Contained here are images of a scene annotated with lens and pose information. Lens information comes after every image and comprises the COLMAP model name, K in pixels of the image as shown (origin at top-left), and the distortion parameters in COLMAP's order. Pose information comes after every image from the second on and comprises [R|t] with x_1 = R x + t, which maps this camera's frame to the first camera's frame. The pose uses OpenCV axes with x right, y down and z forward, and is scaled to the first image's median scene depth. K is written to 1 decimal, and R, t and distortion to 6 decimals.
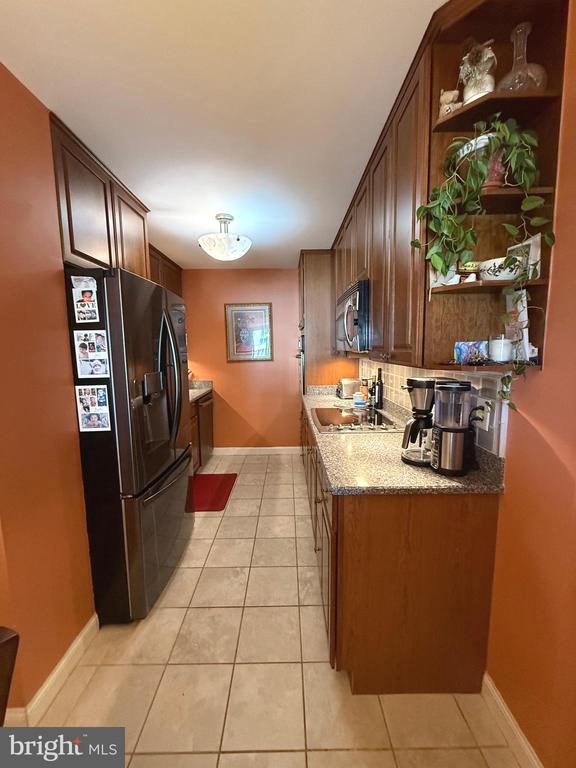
lens RADIAL K [[304.1, 0, 289.8], [0, 304.1, 382.0], [0, 0, 1]] dist [0.000660, 0.000020]
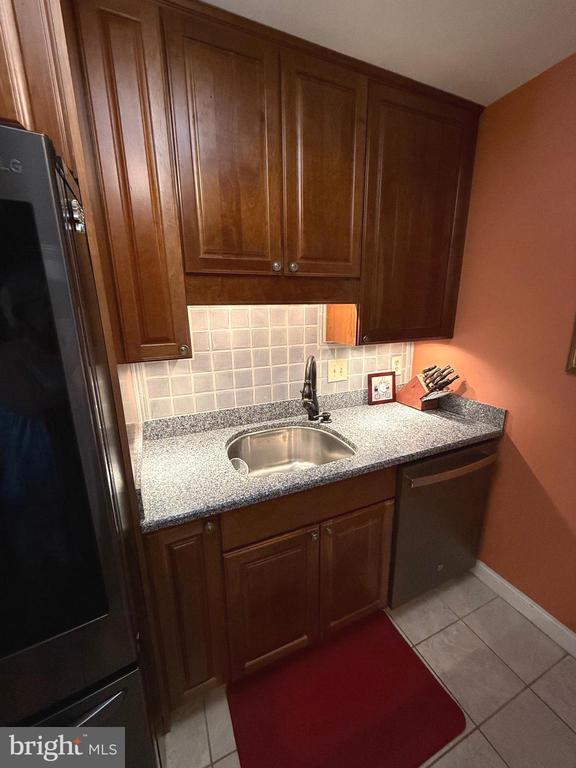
lens RADIAL K [[304.1, 0, 289.8], [0, 304.1, 382.0], [0, 0, 1]] dist [0.000660, 0.000020]
pose [[0.397534, 0.224235, -0.889767, -0.075288], [-0.093947, 0.974532, 0.203622, -0.190706], [0.912765, 0.002644, 0.408475, 1.259642]]
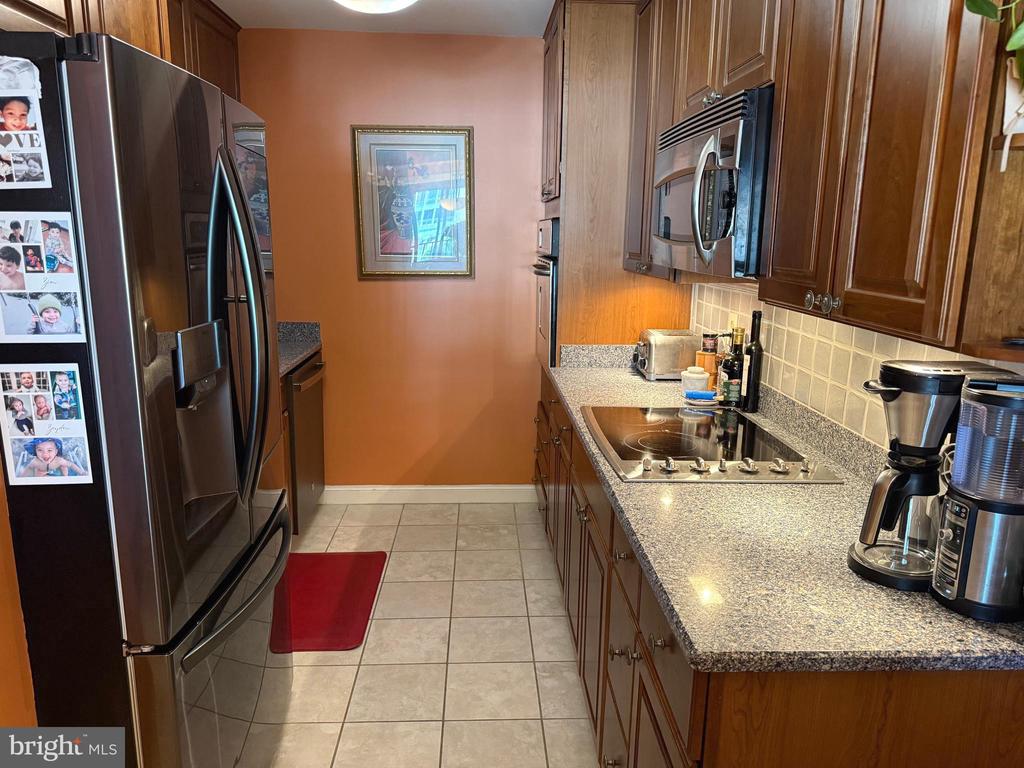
lens RADIAL K [[715.1, 0, 510.9], [0, 715.1, 387.1], [0, 0, 1]] dist [0.078268, -0.095351]
pose [[0.999009, 0.018512, 0.040470, -0.085509], [-0.022532, 0.994605, 0.101262, -0.046835], [-0.038377, -0.102074, 0.994036, 0.076893]]
